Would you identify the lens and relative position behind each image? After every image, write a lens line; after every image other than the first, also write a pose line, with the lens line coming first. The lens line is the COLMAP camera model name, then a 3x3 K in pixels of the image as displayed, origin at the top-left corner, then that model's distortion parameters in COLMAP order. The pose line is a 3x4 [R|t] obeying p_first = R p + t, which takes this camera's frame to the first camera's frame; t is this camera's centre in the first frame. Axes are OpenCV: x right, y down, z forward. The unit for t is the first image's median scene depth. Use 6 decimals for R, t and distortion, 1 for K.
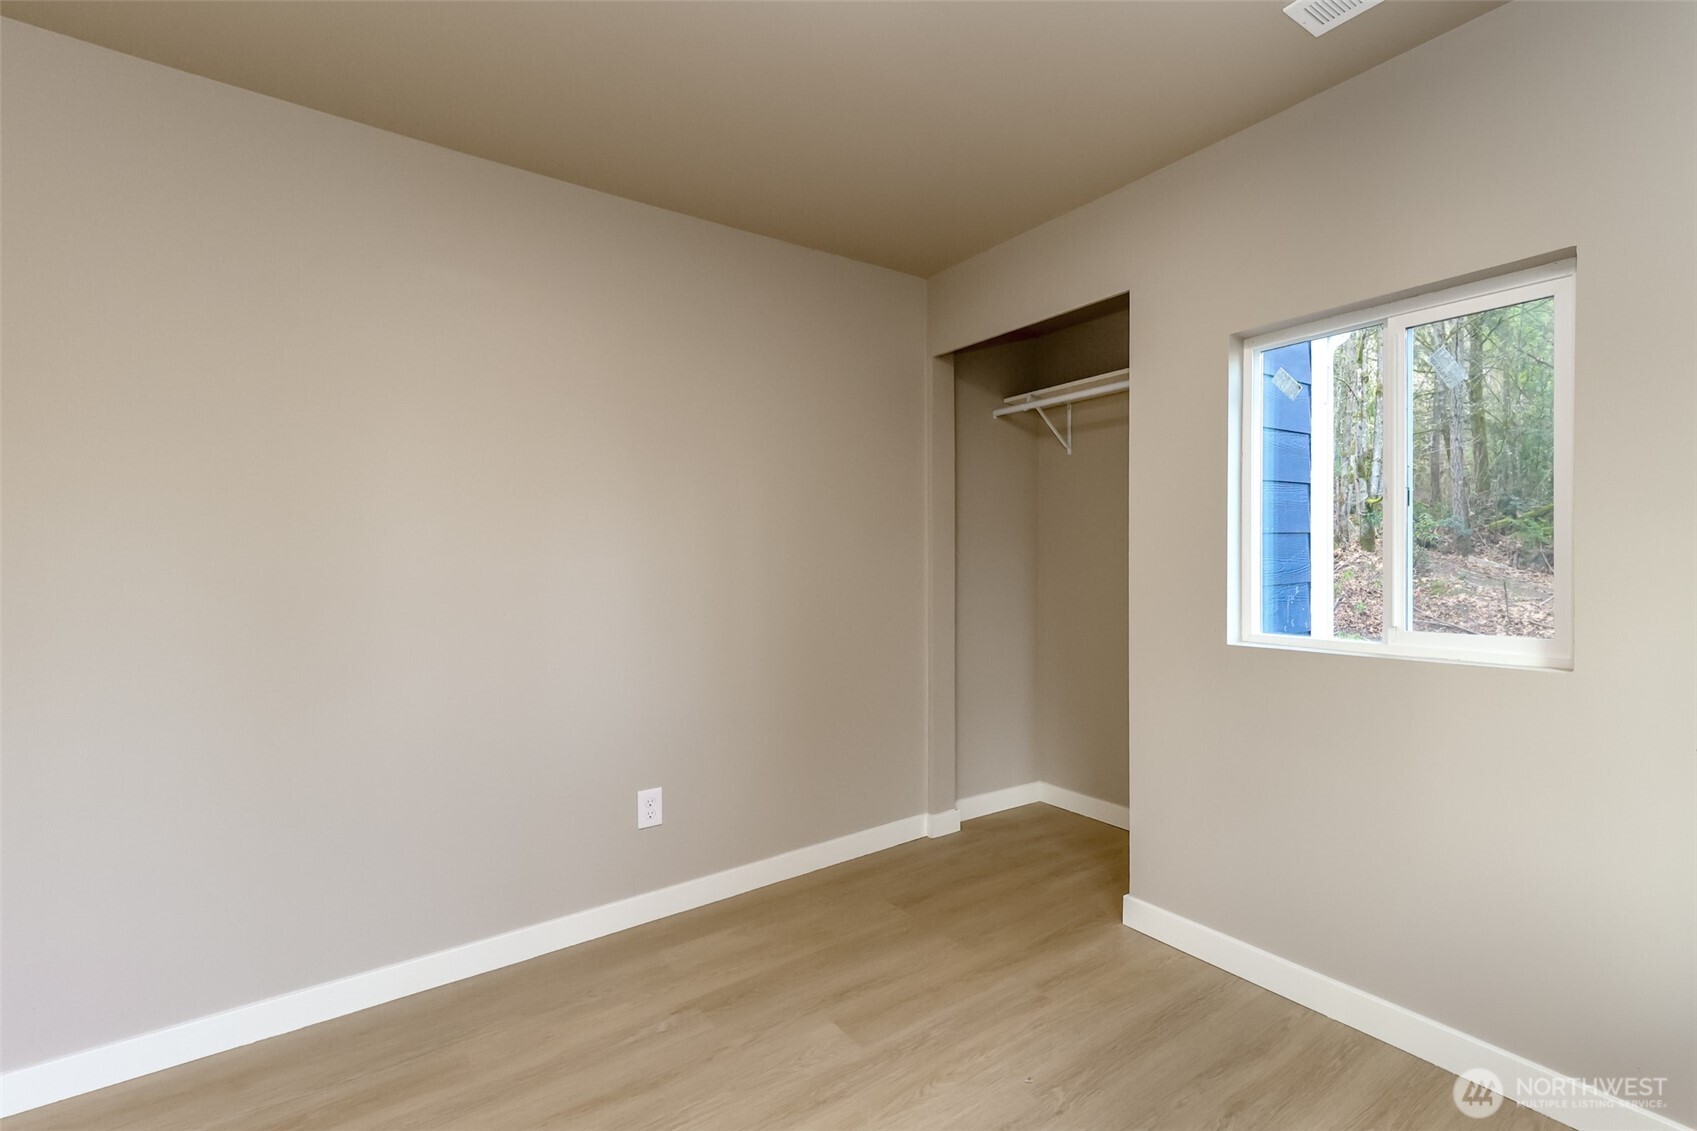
lens RADIAL K [[783.5, 0, 859.3], [0, 783.5, 562.4], [0, 0, 1]] dist [0.001558, 0.000881]
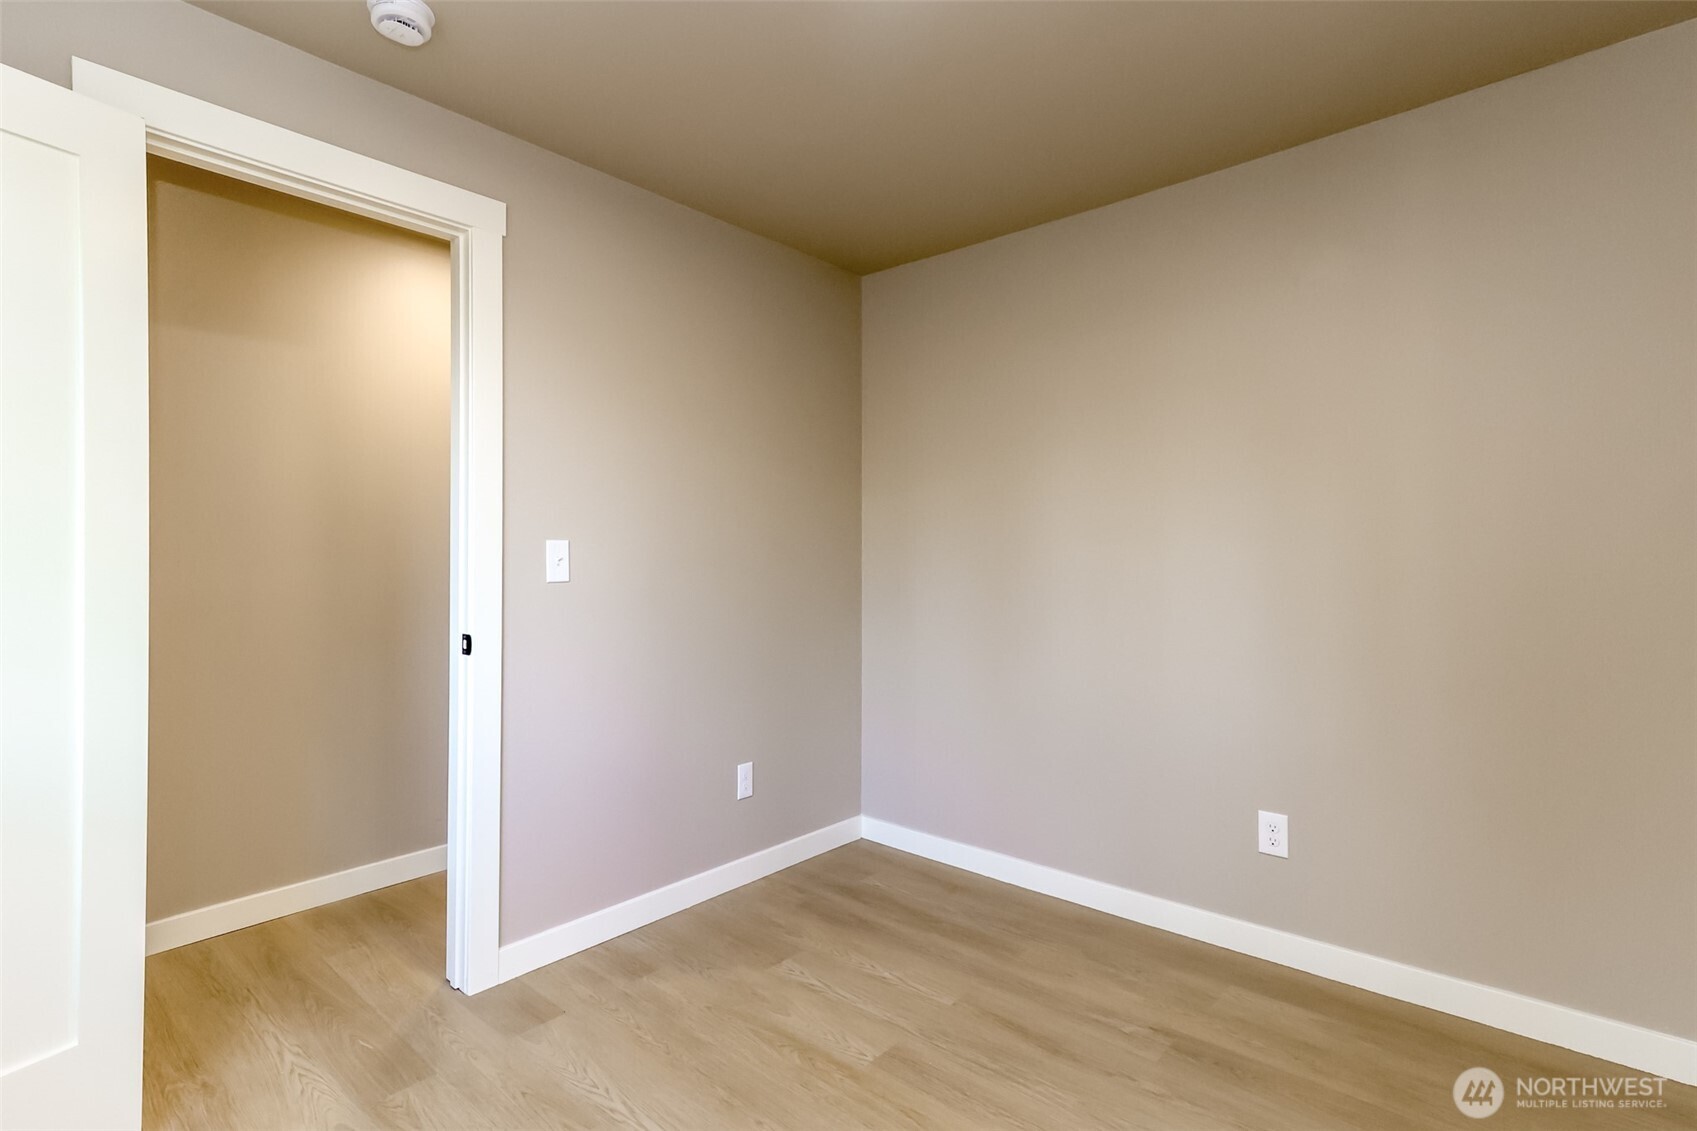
lens RADIAL K [[783.5, 0, 858.8], [0, 783.5, 561.3], [0, 0, 1]] dist [0.001558, 0.000881]
pose [[0.236783, 0.030976, -0.971069, 0.578113], [-0.005665, 0.999519, 0.030503, -0.021210], [0.971546, -0.001722, 0.236844, 0.419234]]
